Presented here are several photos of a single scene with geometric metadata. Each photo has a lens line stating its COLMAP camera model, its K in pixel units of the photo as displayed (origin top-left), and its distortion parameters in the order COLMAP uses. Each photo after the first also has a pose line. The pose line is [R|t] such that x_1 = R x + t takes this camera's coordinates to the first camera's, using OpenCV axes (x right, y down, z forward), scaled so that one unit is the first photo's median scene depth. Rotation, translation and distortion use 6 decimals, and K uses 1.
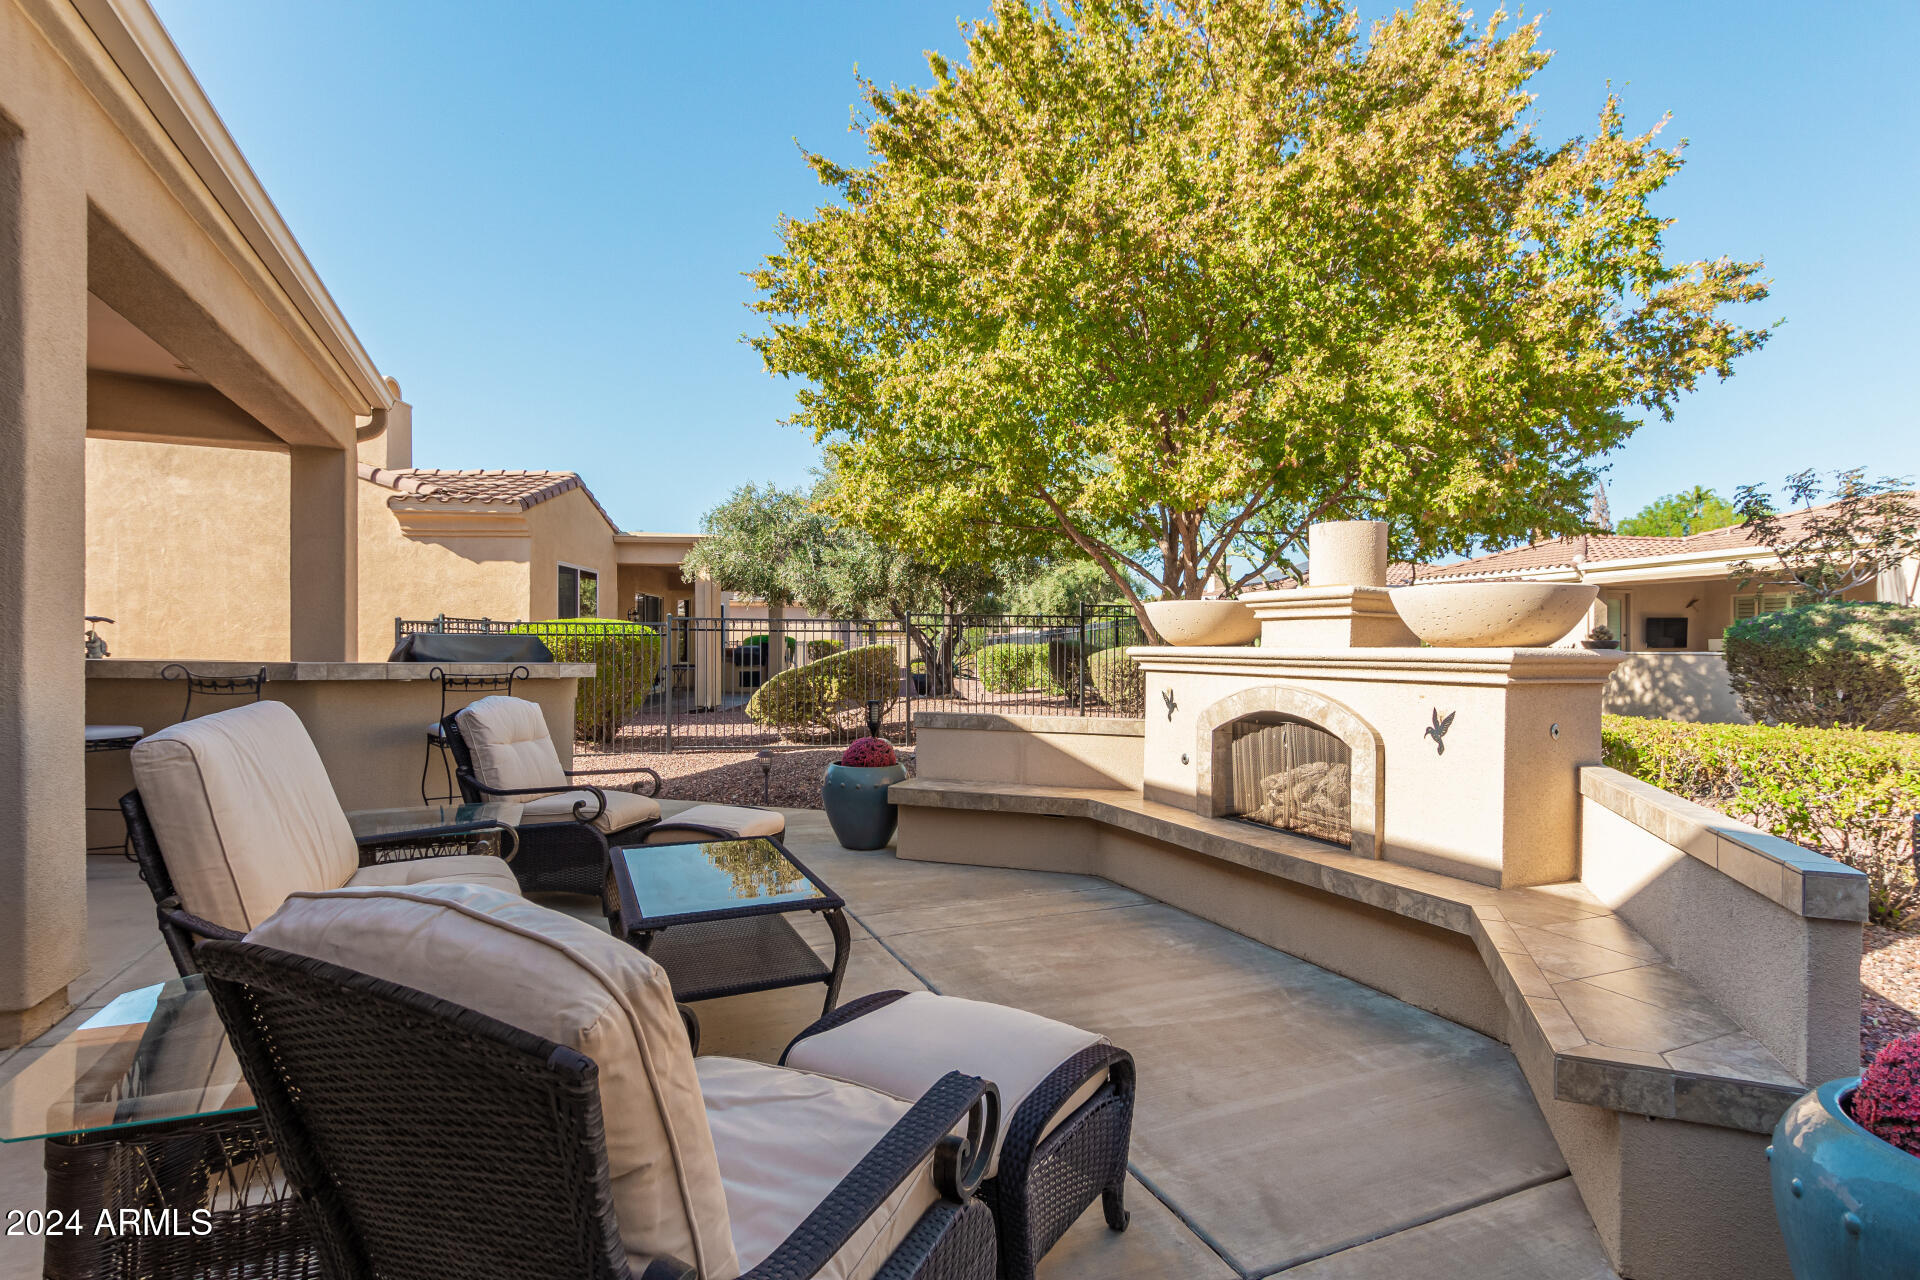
lens RADIAL K [[950.0, 0, 969.4], [0, 950.0, 640.3], [0, 0, 1]] dist [0.020352, -0.001060]
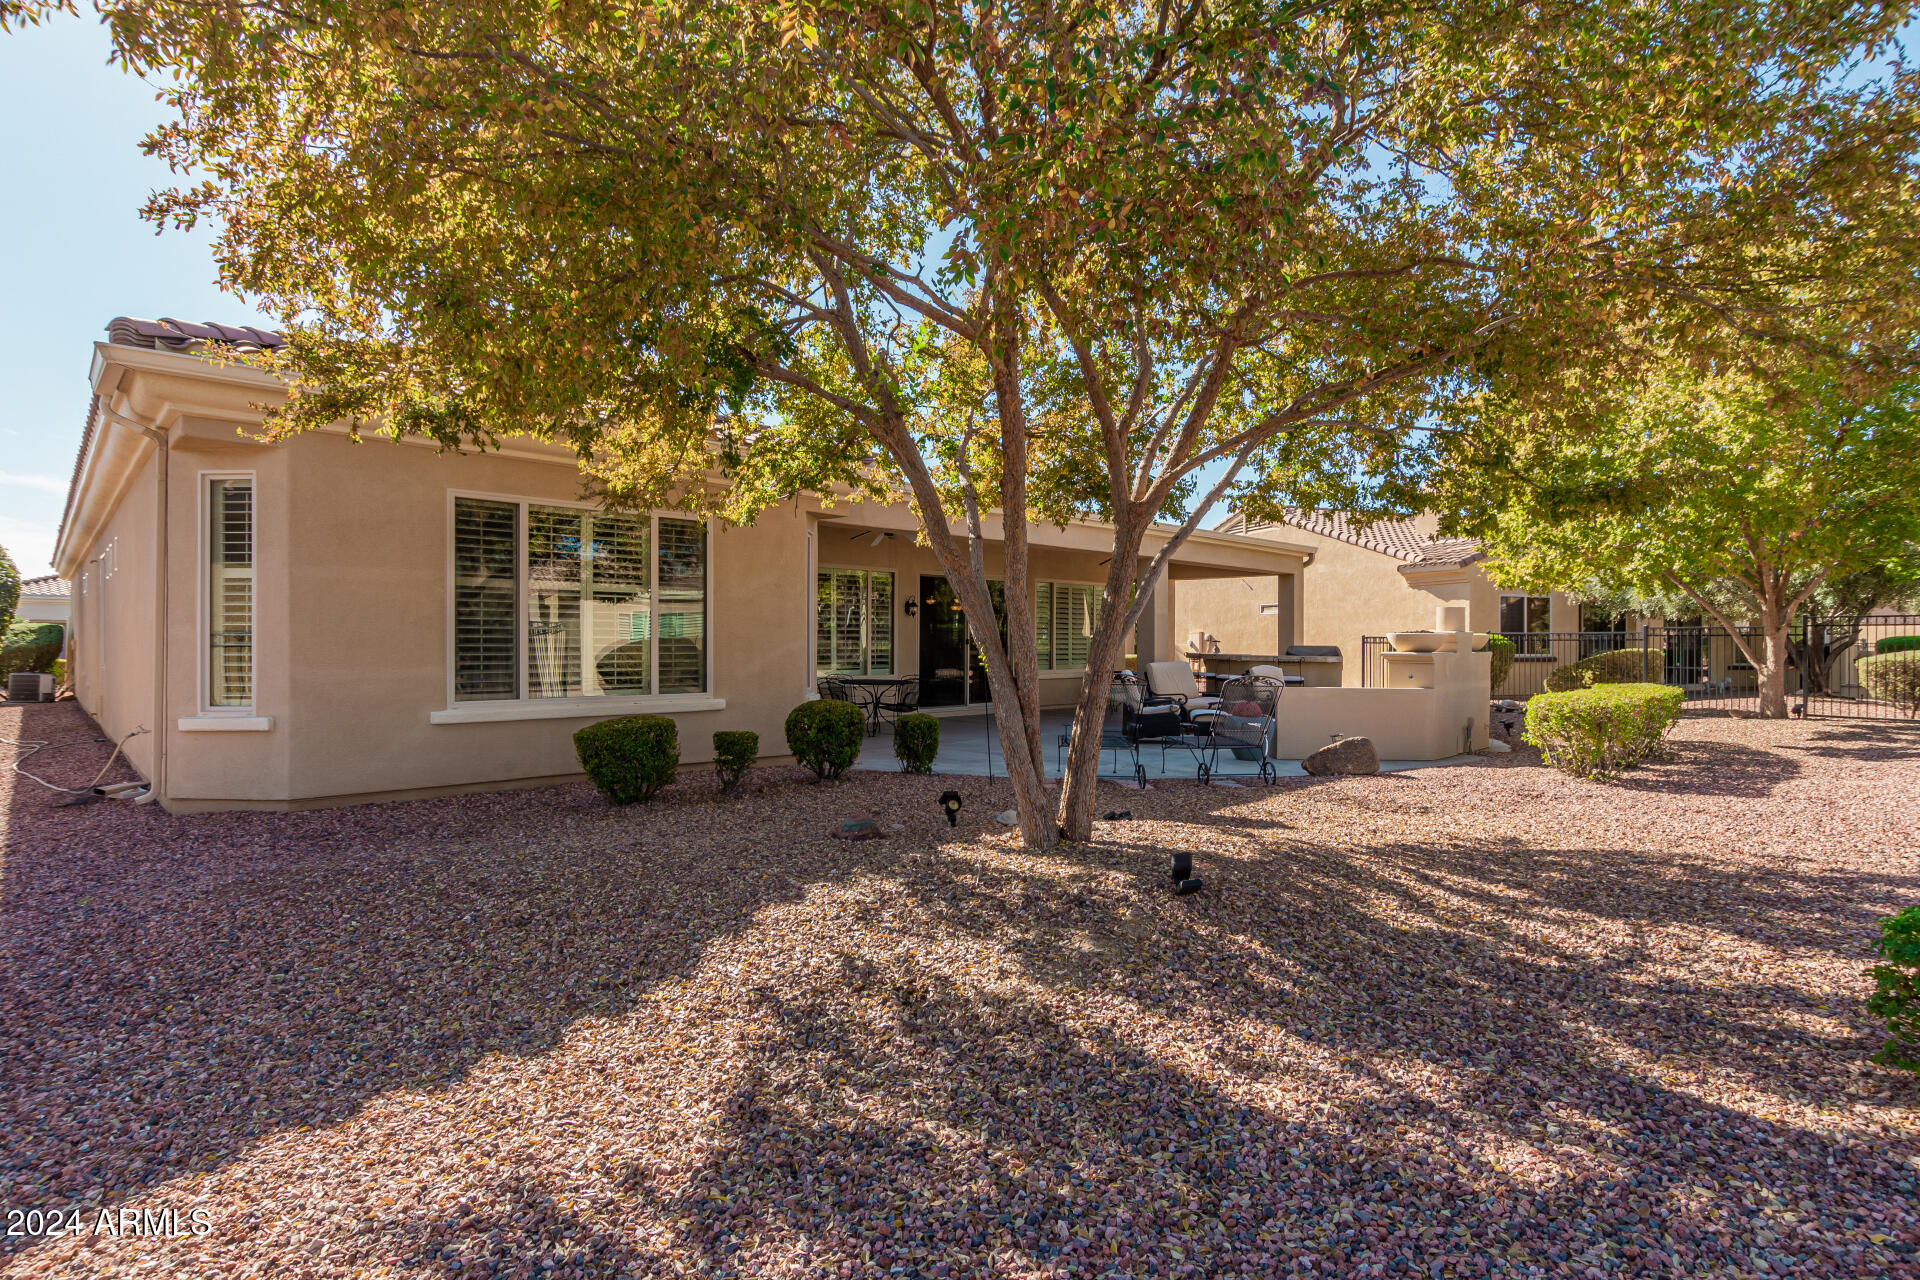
lens RADIAL K [[966.0, 0, 956.9], [0, 966.0, 644.7], [0, 0, 1]] dist [-0.007311, -0.000766]
pose [[0.353885, -0.002031, -0.935287, 1.155544], [0.006407, 0.999979, 0.000253, -0.011121], [0.935267, -0.006082, 0.353891, -0.608997]]
